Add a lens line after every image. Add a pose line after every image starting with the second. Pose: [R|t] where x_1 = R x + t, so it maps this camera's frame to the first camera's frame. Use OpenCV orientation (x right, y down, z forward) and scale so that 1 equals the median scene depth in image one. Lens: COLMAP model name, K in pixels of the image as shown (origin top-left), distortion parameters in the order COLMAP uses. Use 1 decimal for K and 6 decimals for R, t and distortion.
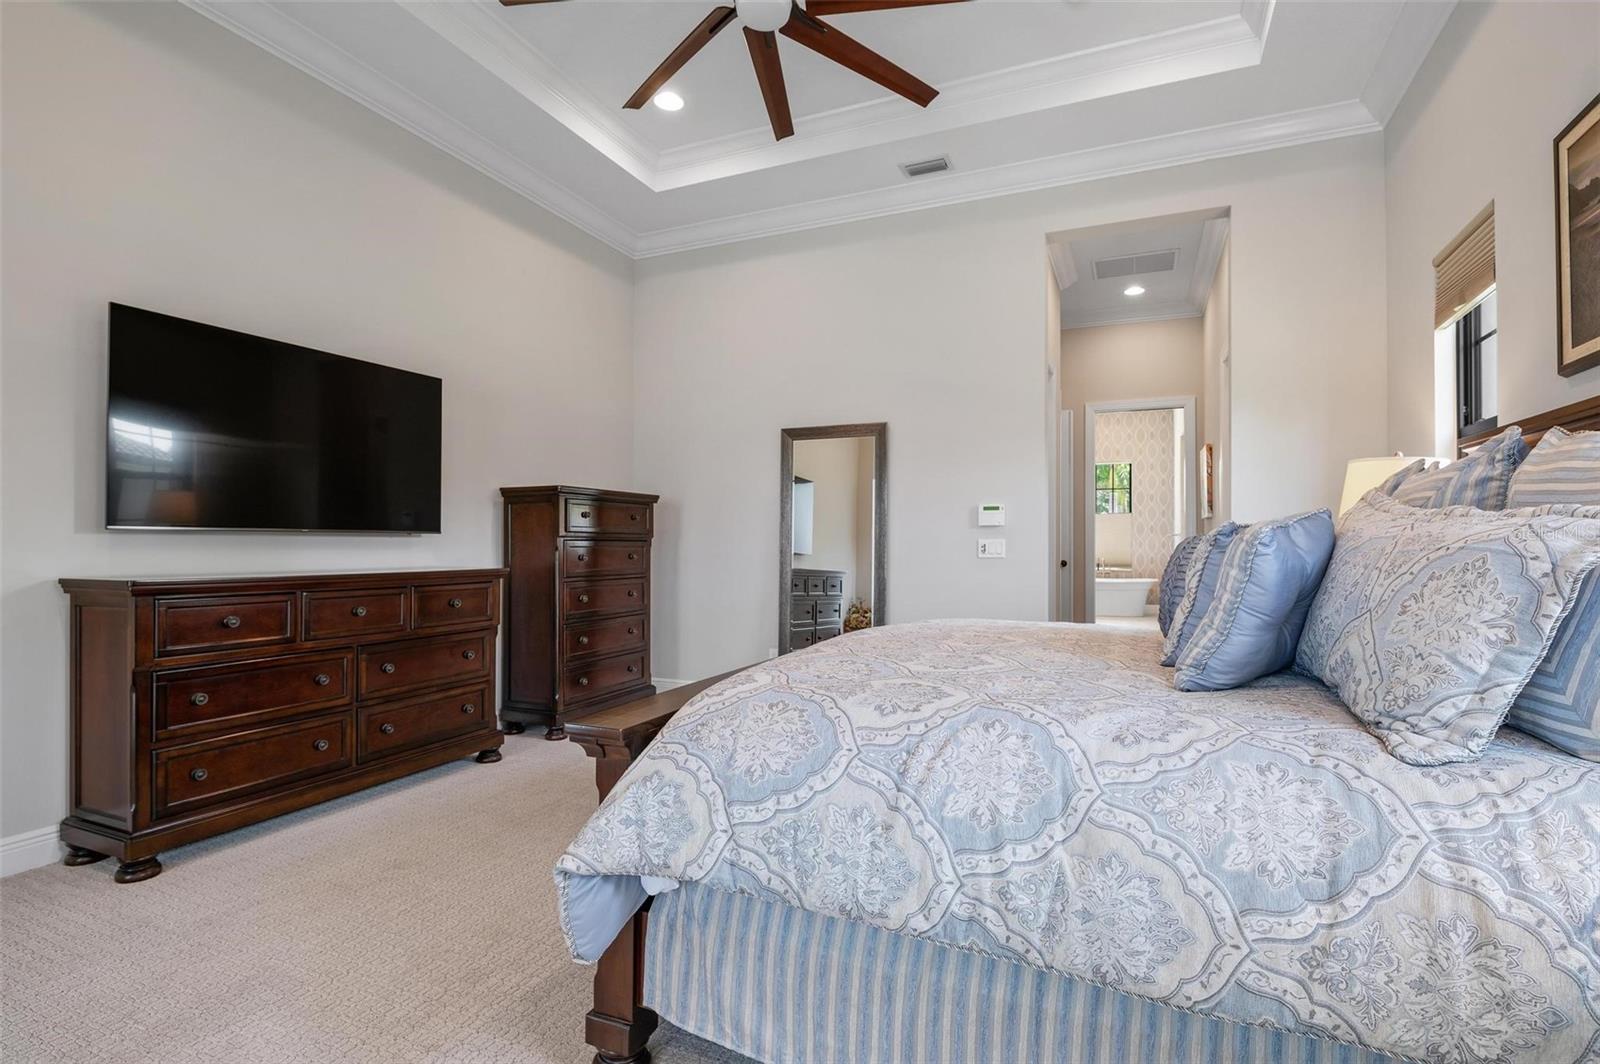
lens RADIAL K [[775.0, 0, 801.9], [0, 775.0, 540.9], [0, 0, 1]] dist [-0.022238, -0.000585]
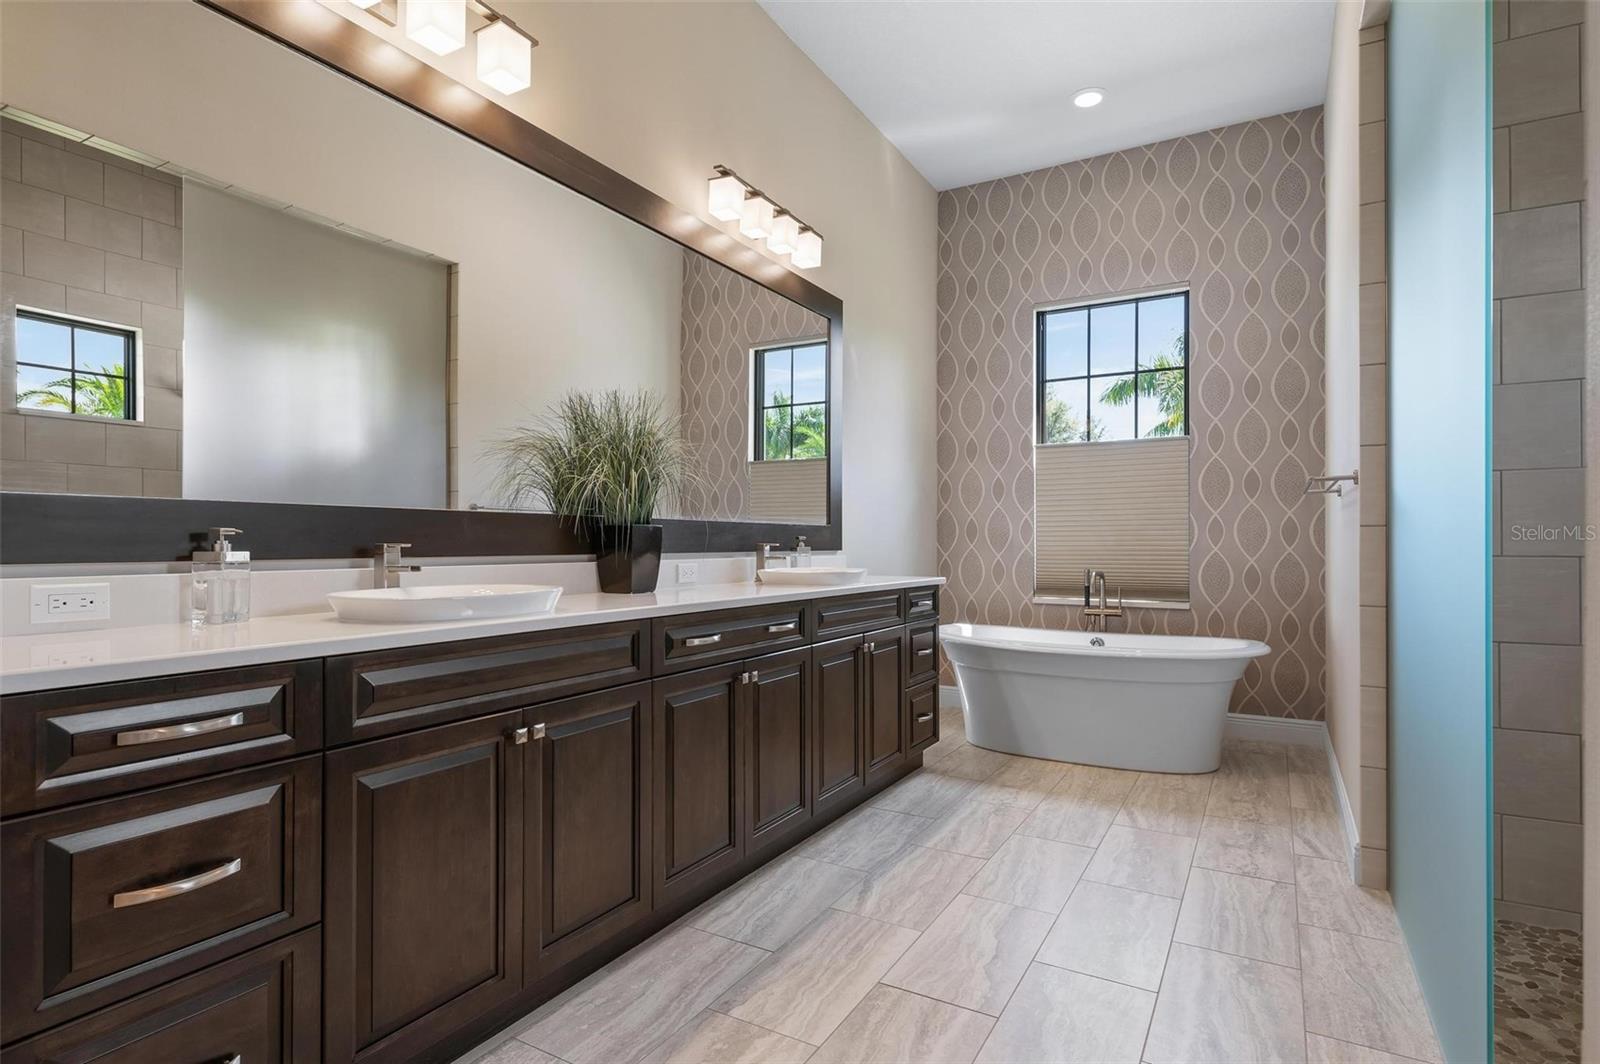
lens RADIAL K [[810.1, 0, 804.7], [0, 810.1, 542.3], [0, 0, 1]] dist [0.001386, 0.000154]
pose [[0.994068, -0.000769, -0.108761, 0.299636], [0.001104, 0.999995, 0.003021, 0.008763], [0.108758, -0.003123, 0.994063, 0.631762]]
